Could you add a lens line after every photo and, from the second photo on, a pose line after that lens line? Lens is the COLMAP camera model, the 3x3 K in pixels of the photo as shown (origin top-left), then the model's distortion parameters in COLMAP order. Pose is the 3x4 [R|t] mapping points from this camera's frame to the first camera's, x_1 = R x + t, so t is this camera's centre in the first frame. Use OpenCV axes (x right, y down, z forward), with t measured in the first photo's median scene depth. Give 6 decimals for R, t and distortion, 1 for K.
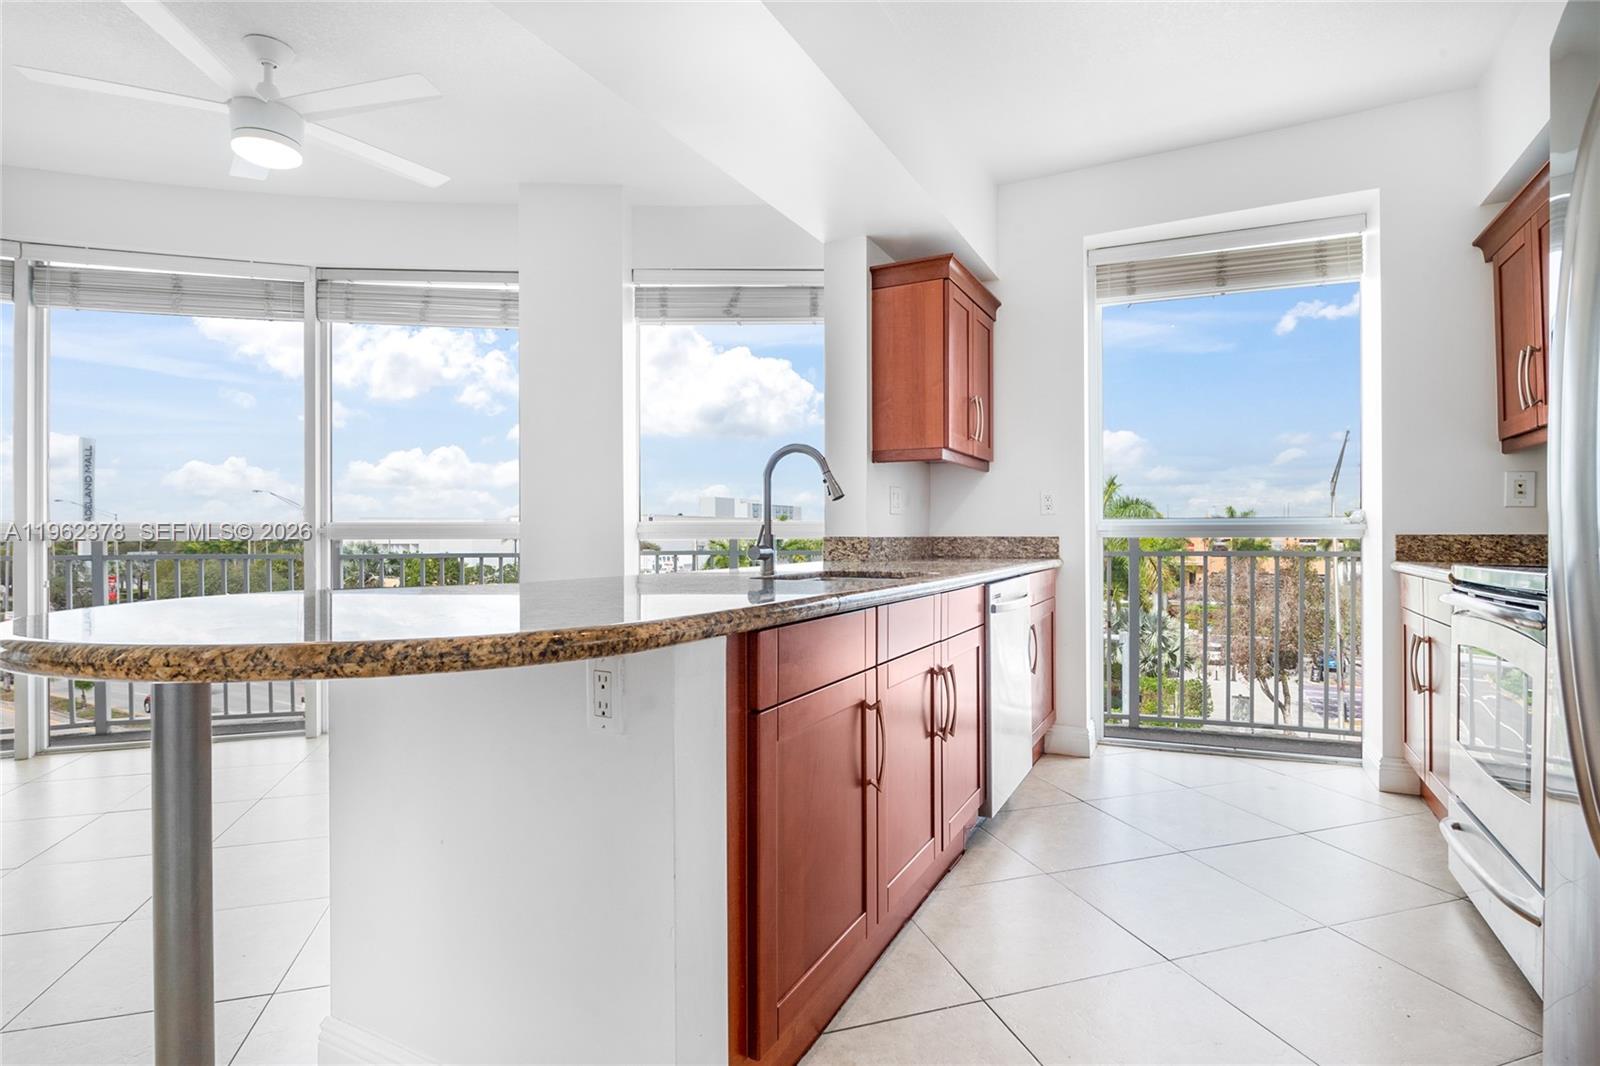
lens RADIAL K [[779.7, 0, 802.7], [0, 779.7, 535.3], [0, 0, 1]] dist [-0.003875, -0.002492]
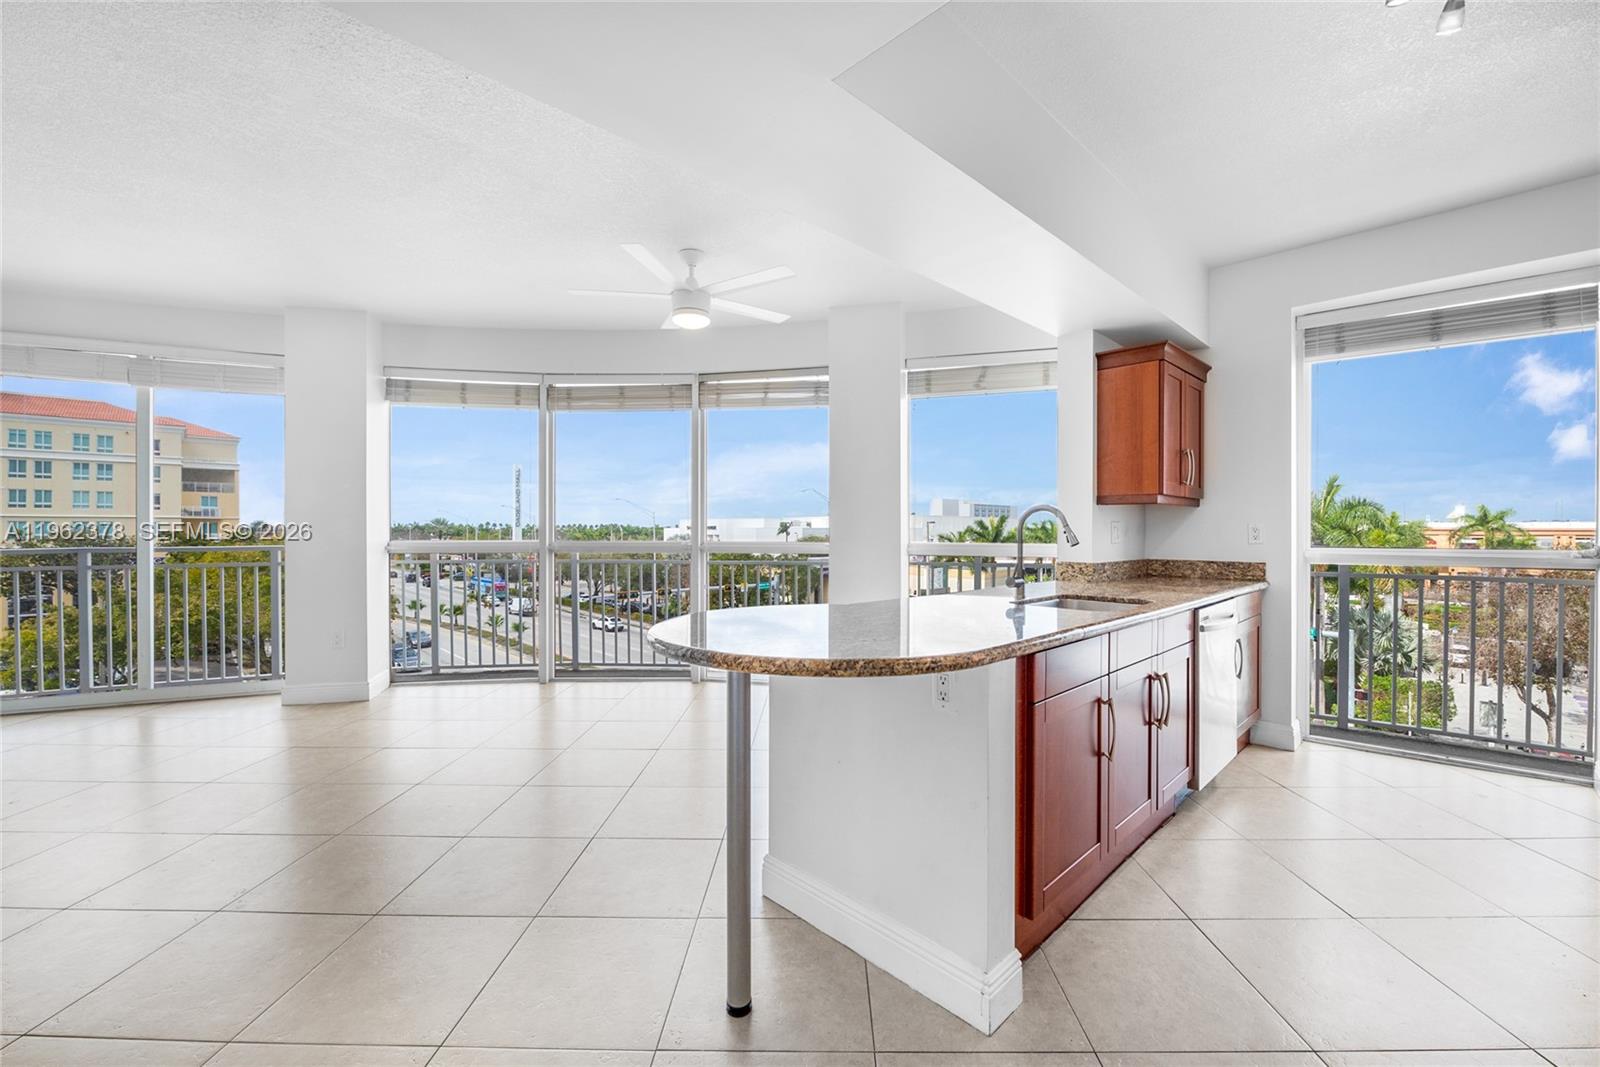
lens RADIAL K [[640.6, 0, 815.3], [0, 640.6, 531.9], [0, 0, 1]] dist [-0.004118, -0.000999]
pose [[0.952989, 0.005609, -0.302954, -0.034176], [-0.004918, 0.999983, 0.003042, -0.050223], [0.302966, -0.001409, 0.953000, -0.153349]]
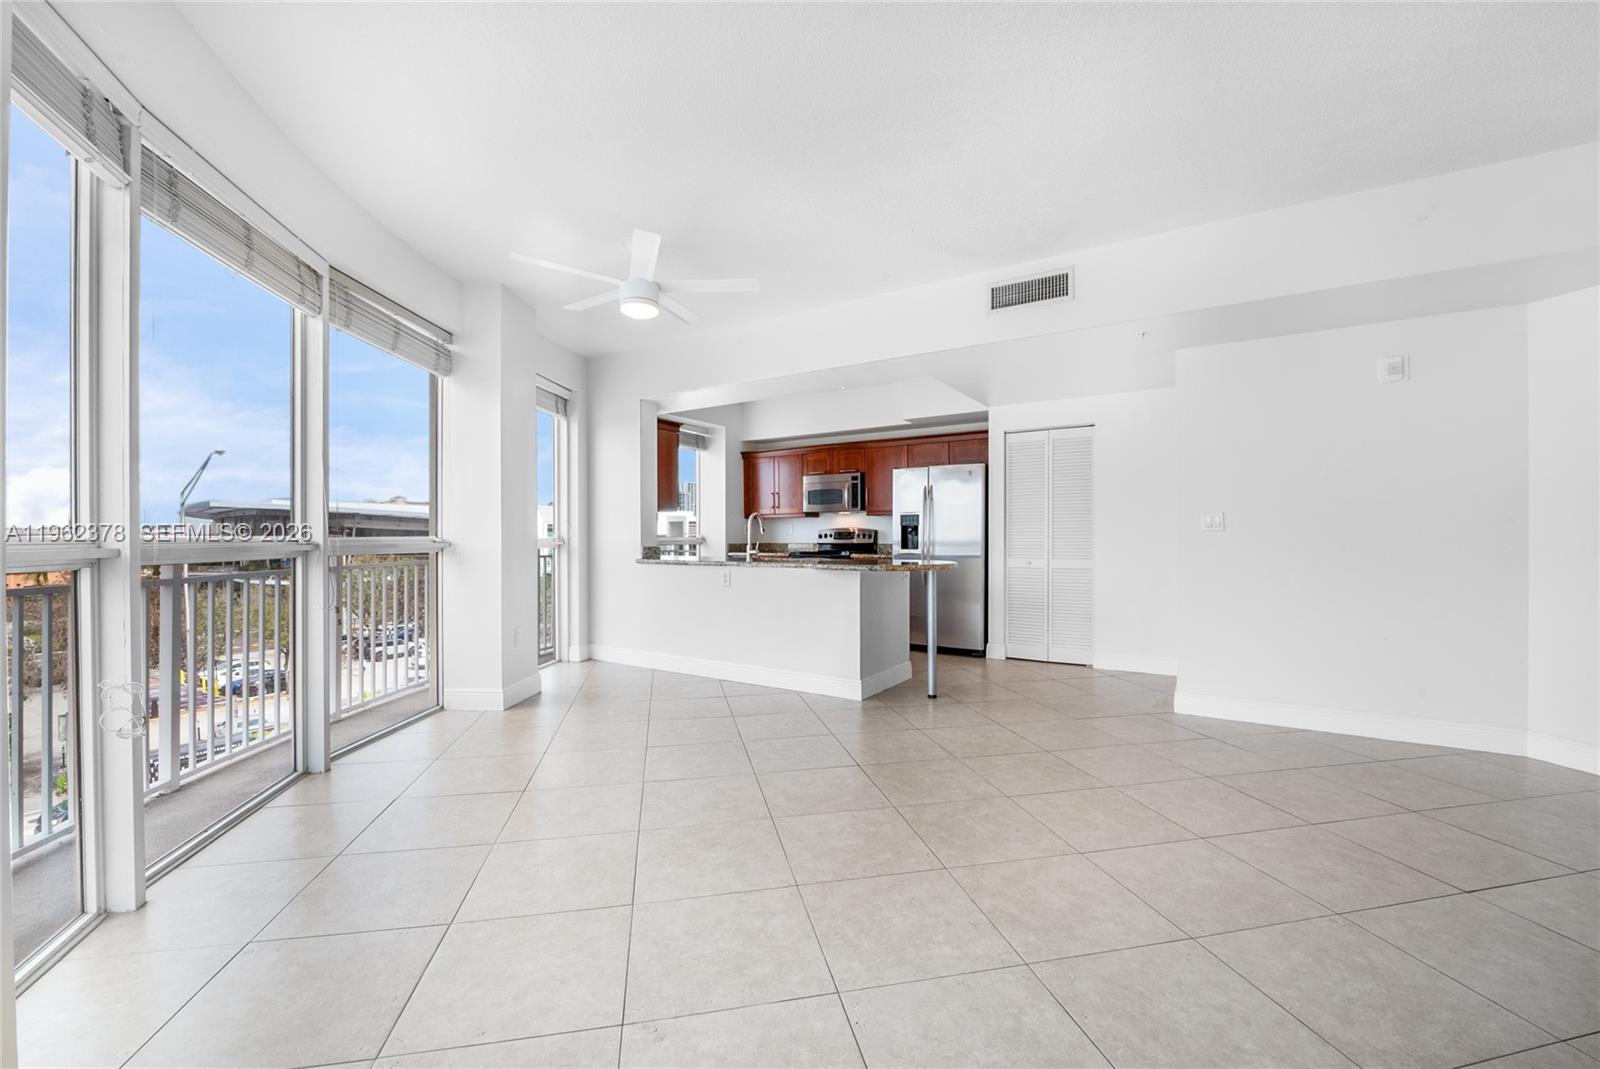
lens RADIAL K [[661.6, 0, 807.1], [0, 661.6, 540.6], [0, 0, 1]] dist [-0.000900, -0.000142]
pose [[0.088605, -0.001802, 0.996065, -1.677366], [0.002779, 0.999995, 0.001561, -0.015100], [-0.996063, 0.002629, 0.088610, 0.445977]]
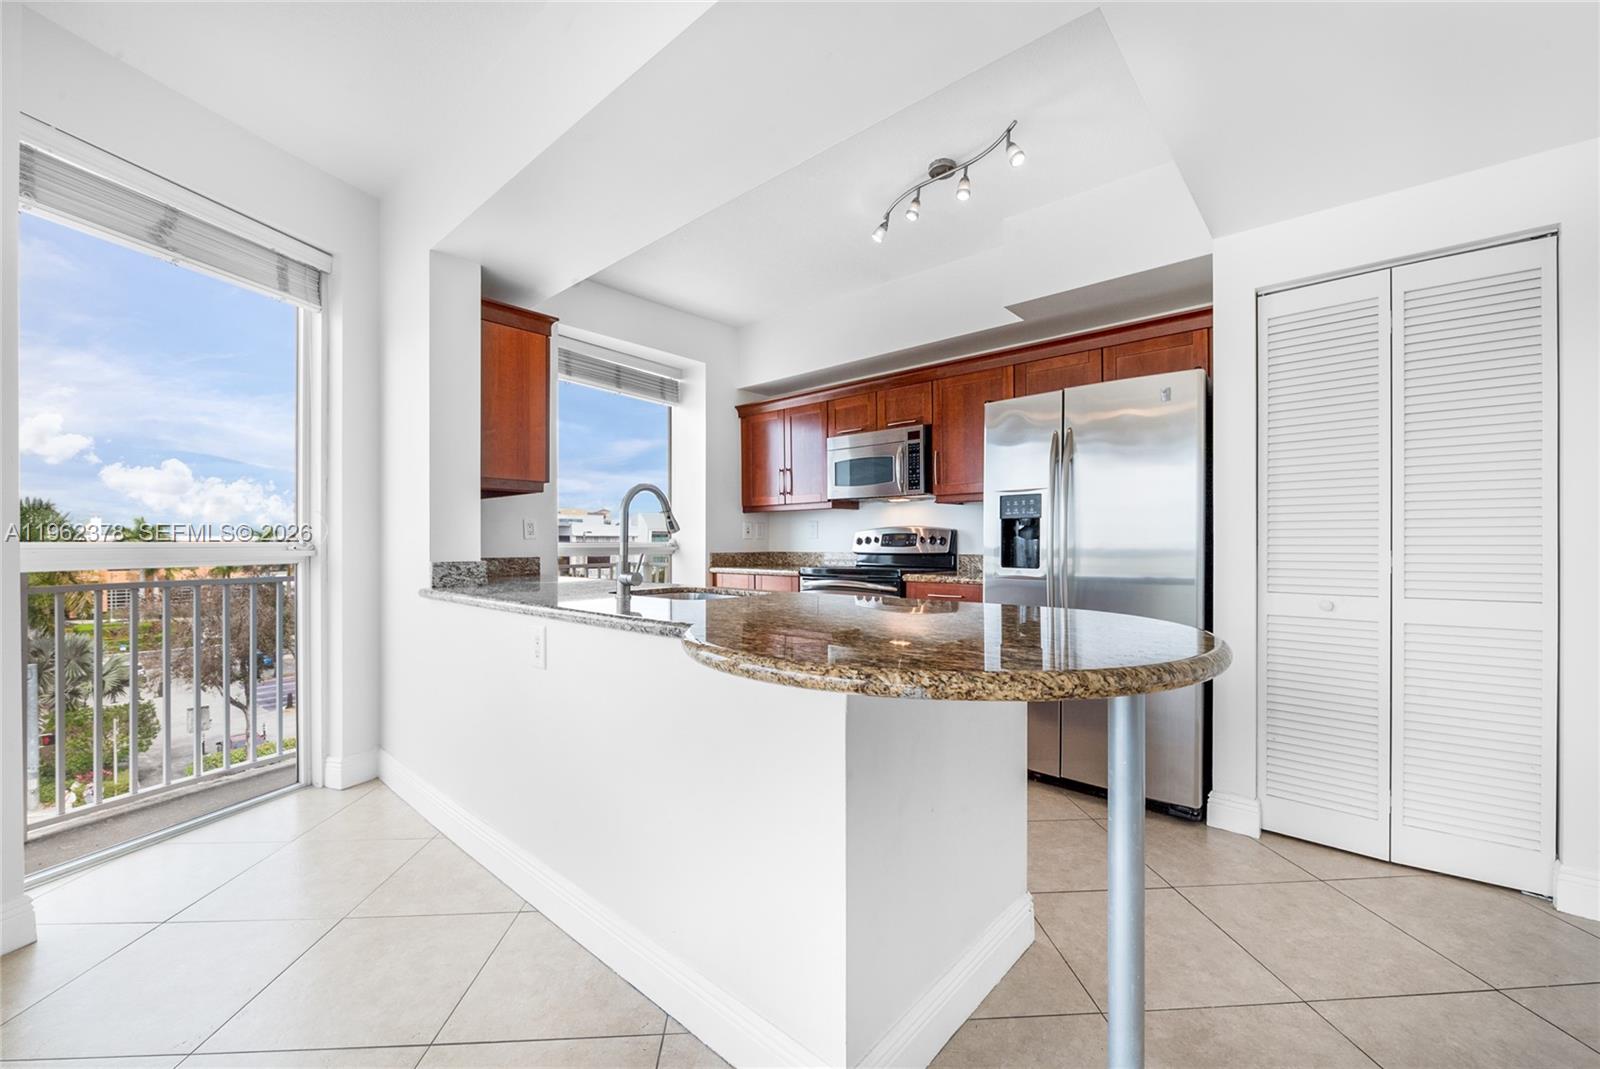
lens RADIAL K [[640.6, 0, 810.1], [0, 640.6, 540.6], [0, 0, 1]] dist [-0.004118, -0.000999]
pose [[0.233271, 0.006459, 0.972390, -0.635401], [0.001686, 0.999974, -0.007047, -0.018363], [-0.972410, 0.003284, 0.233254, 0.393546]]
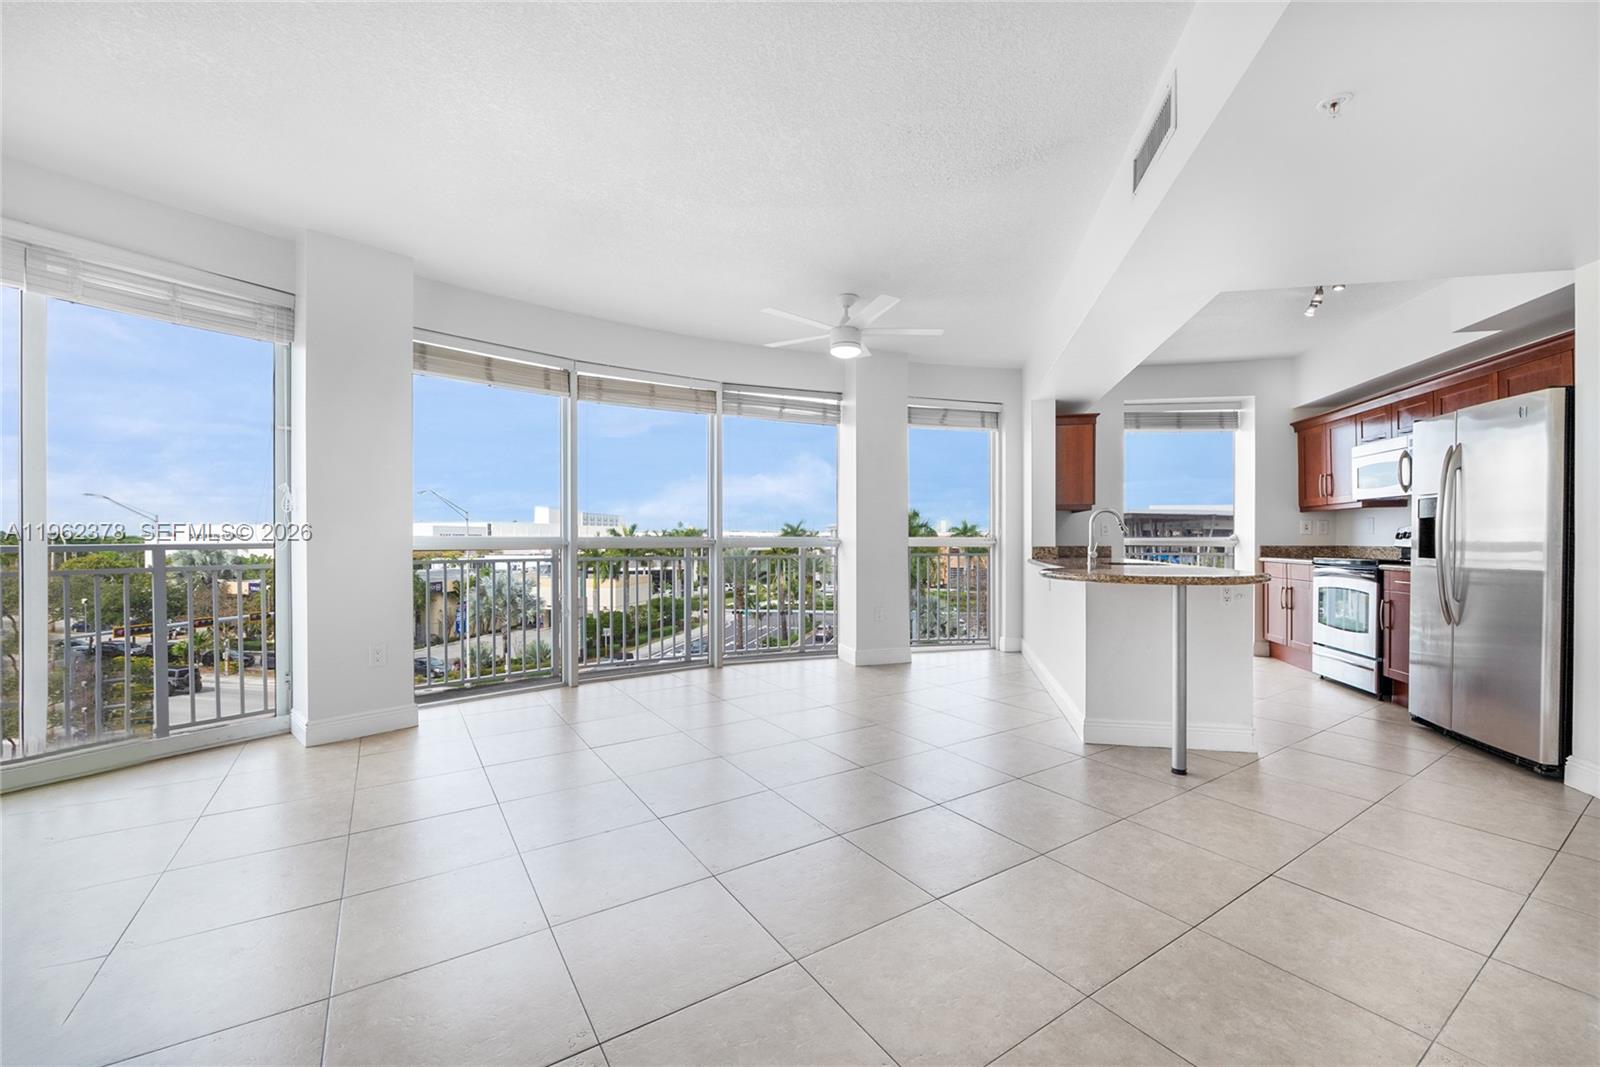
lens RADIAL K [[640.6, 0, 811.6], [0, 640.6, 541.3], [0, 0, 1]] dist [-0.004118, -0.000999]
pose [[0.958683, 0.001010, 0.284474, -1.021036], [-0.001665, 0.999996, 0.002060, -0.014952], [-0.284471, -0.002448, 0.958682, -0.432359]]
